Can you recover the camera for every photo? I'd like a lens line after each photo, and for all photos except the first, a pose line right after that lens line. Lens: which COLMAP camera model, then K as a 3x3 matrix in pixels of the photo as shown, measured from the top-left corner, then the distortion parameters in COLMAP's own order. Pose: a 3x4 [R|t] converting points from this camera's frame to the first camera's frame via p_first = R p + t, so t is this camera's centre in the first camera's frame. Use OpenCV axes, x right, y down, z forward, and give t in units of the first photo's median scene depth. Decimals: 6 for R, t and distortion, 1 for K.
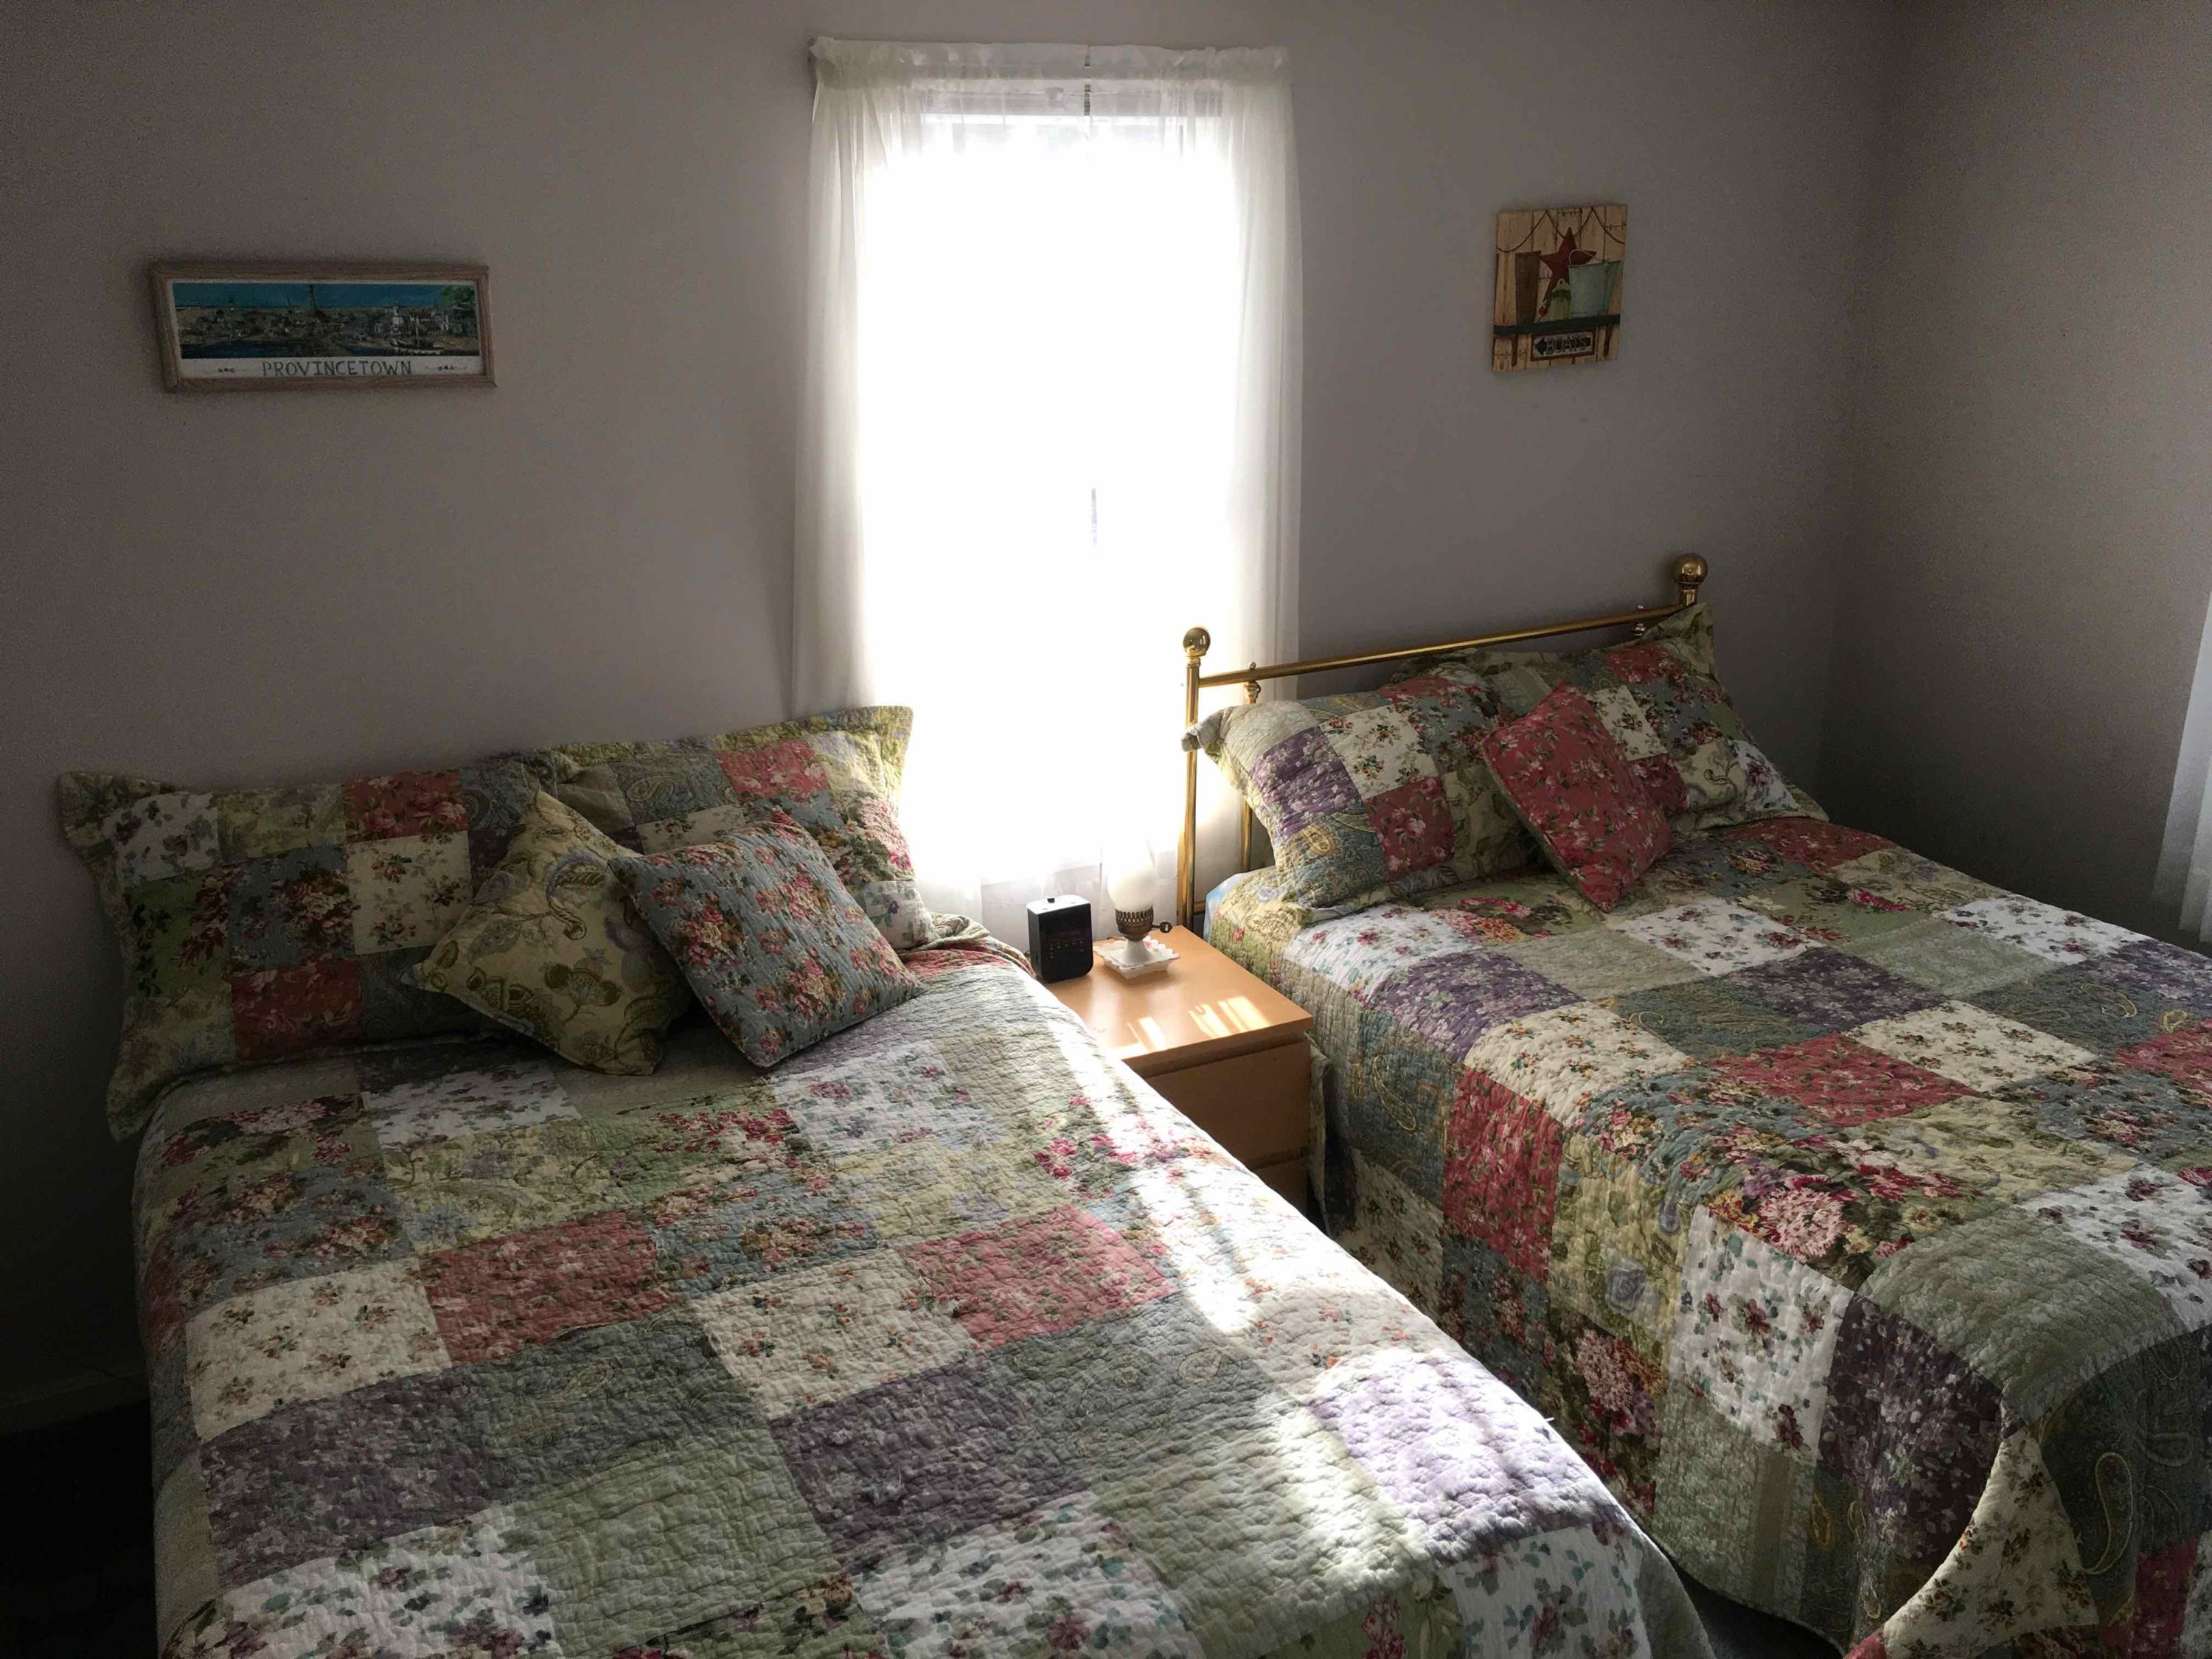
lens RADIAL K [[1870.3, 0, 1105.4], [0, 1870.3, 811.2], [0, 0, 1]] dist [0.075402, -0.082614]
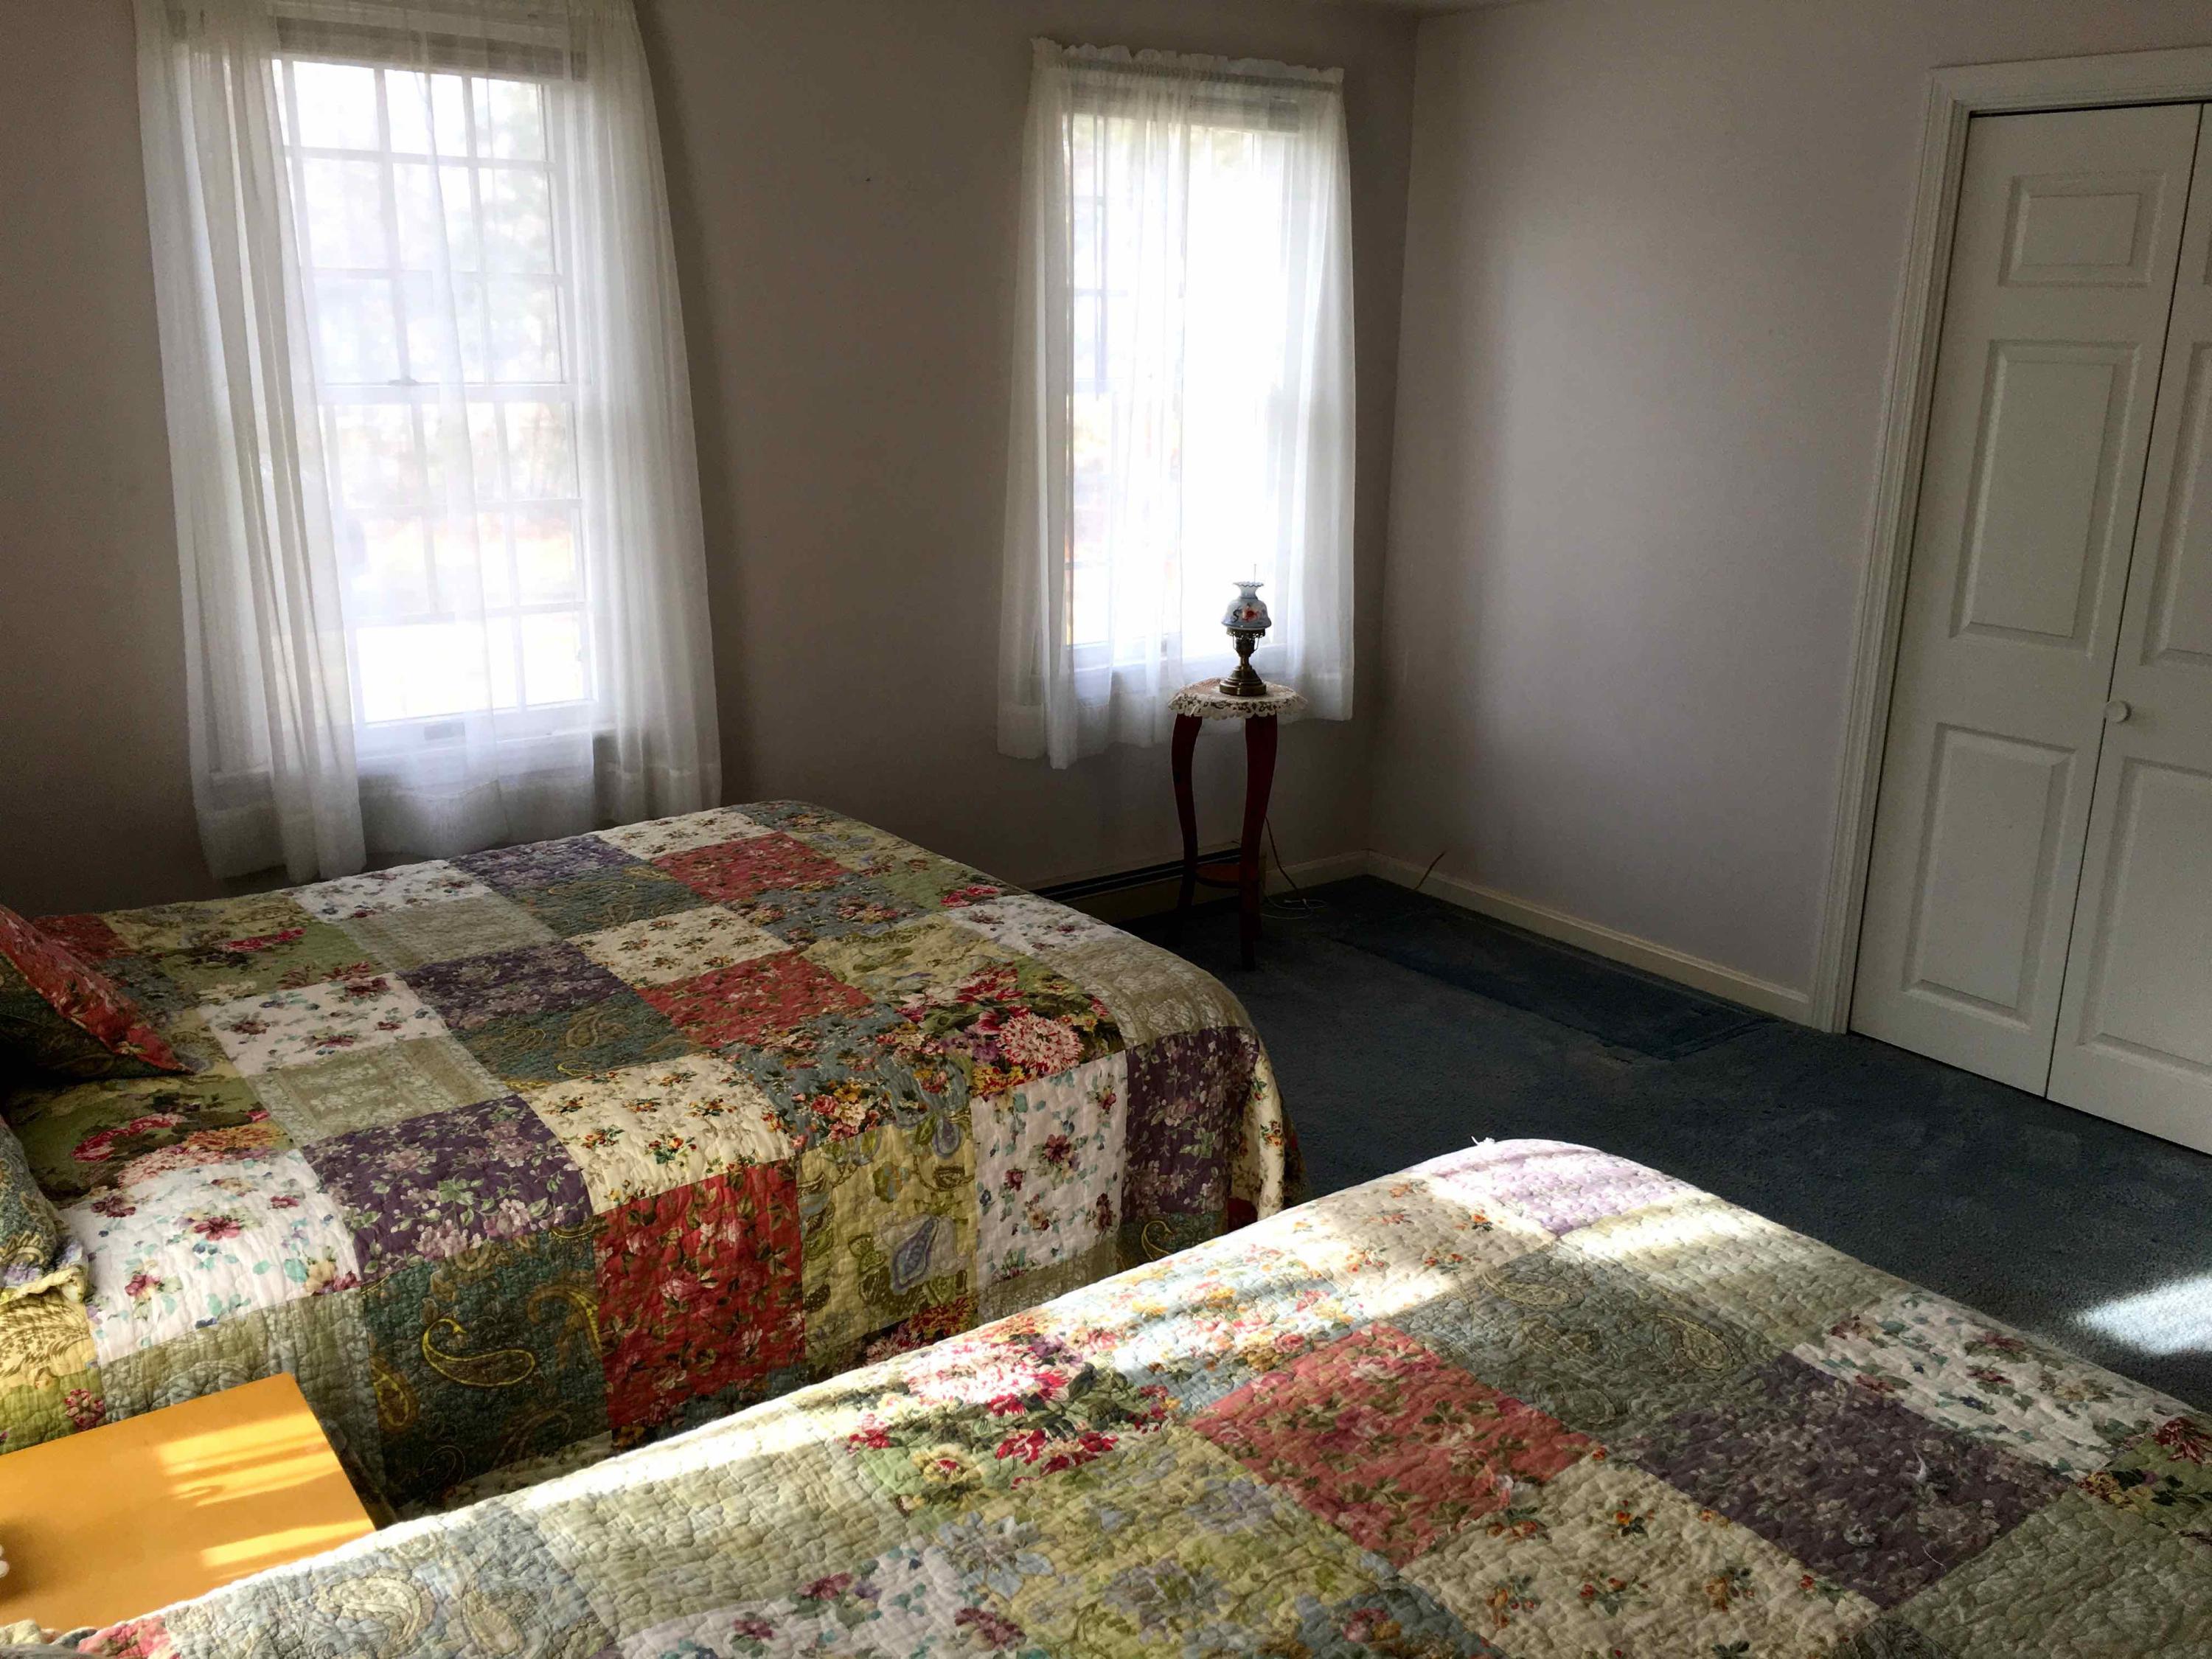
lens RADIAL K [[1870.3, 0, 1105.4], [0, 1870.3, 811.2], [0, 0, 1]] dist [0.075402, -0.082614]
pose [[-0.157721, -0.258450, 0.953062, -0.537832], [0.297510, 0.907860, 0.295427, -0.177148], [-0.941601, 0.330141, -0.066297, 0.900874]]
